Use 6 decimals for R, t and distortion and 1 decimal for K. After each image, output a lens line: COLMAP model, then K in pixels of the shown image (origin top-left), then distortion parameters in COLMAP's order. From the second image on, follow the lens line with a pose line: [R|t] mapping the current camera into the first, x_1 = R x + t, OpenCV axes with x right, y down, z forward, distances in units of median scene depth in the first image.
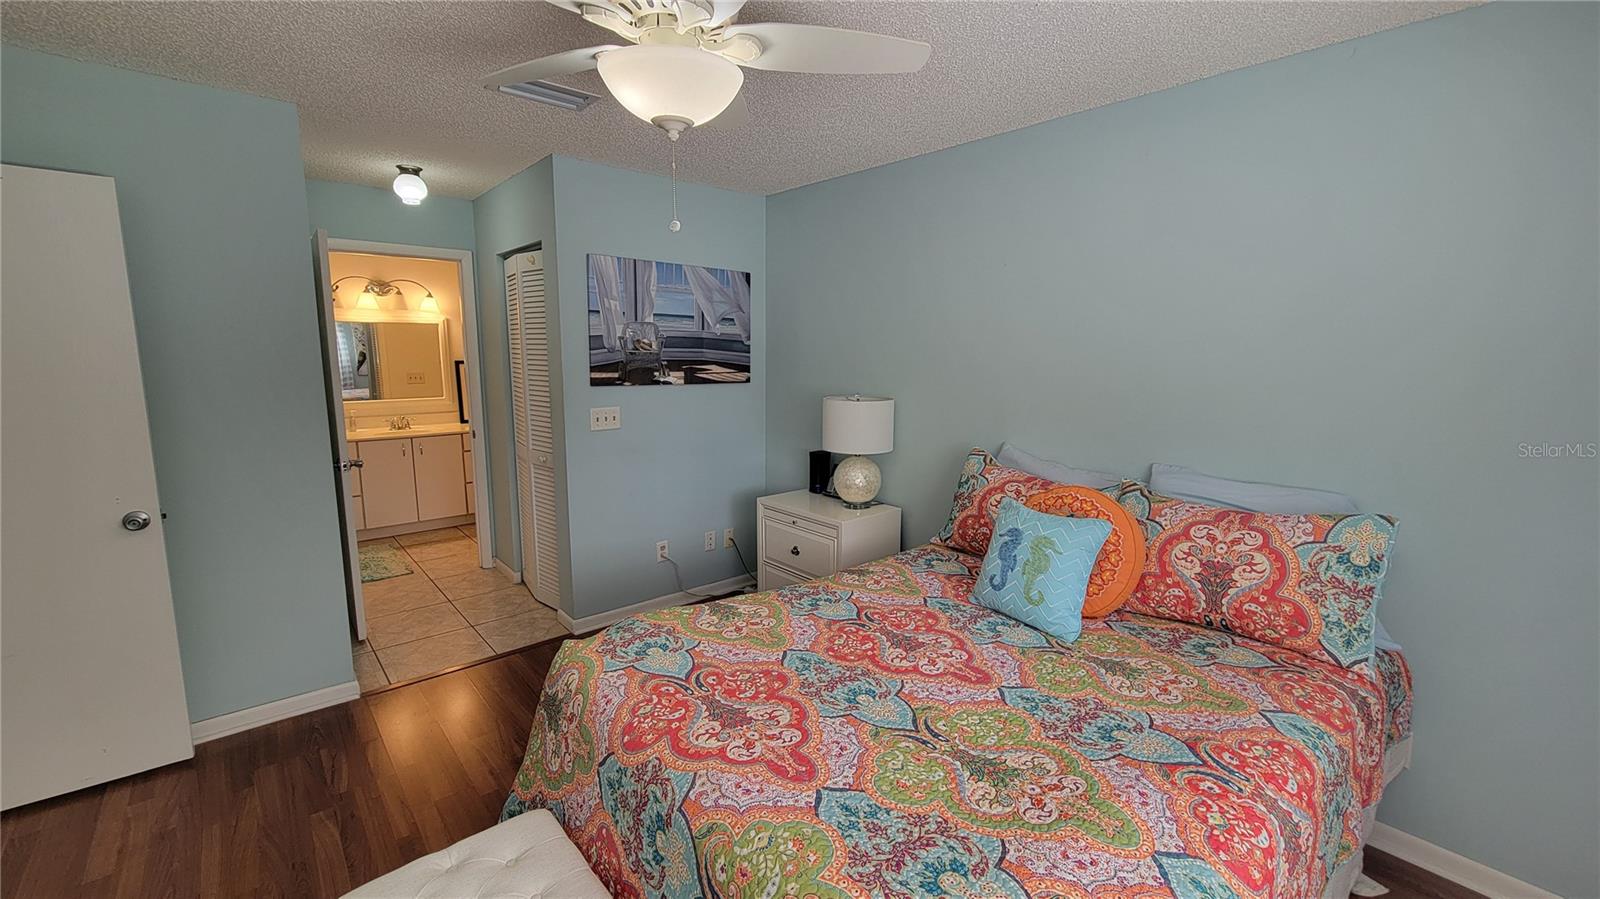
lens RADIAL K [[654.3, 0, 796.9], [0, 654.3, 451.6], [0, 0, 1]] dist [-0.001451, -0.000028]
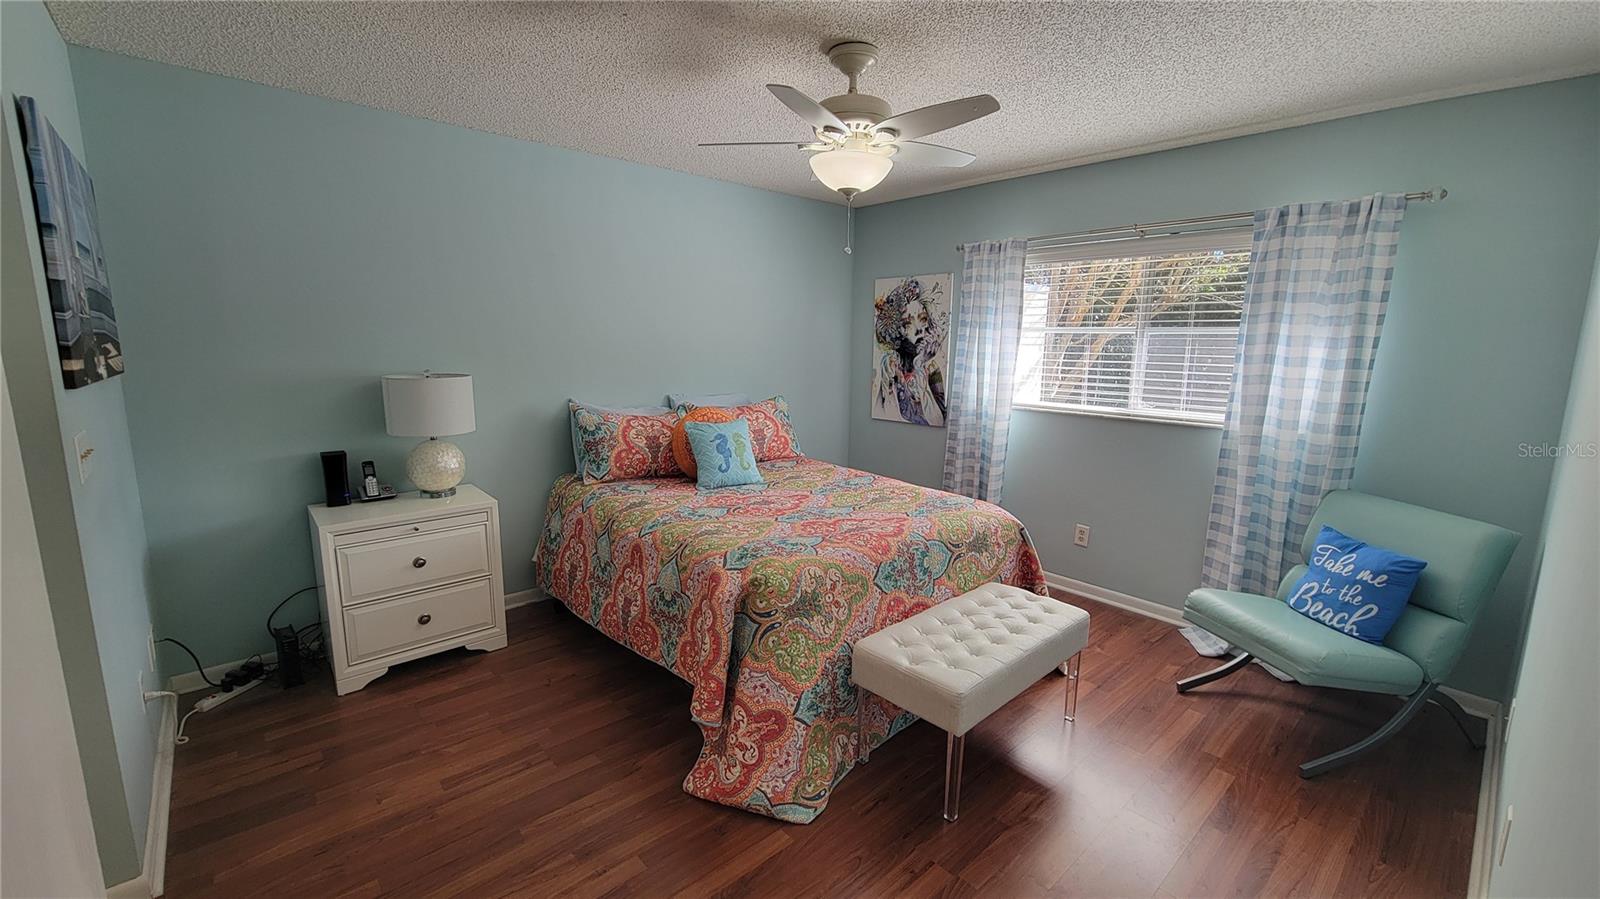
lens RADIAL K [[654.3, 0, 796.3], [0, 654.3, 448.1], [0, 0, 1]] dist [-0.001451, -0.000028]
pose [[-0.015919, -0.175369, 0.984374, -1.391548], [0.143060, 0.973970, 0.175829, -0.119572], [-0.989586, 0.143623, 0.009584, 0.844137]]
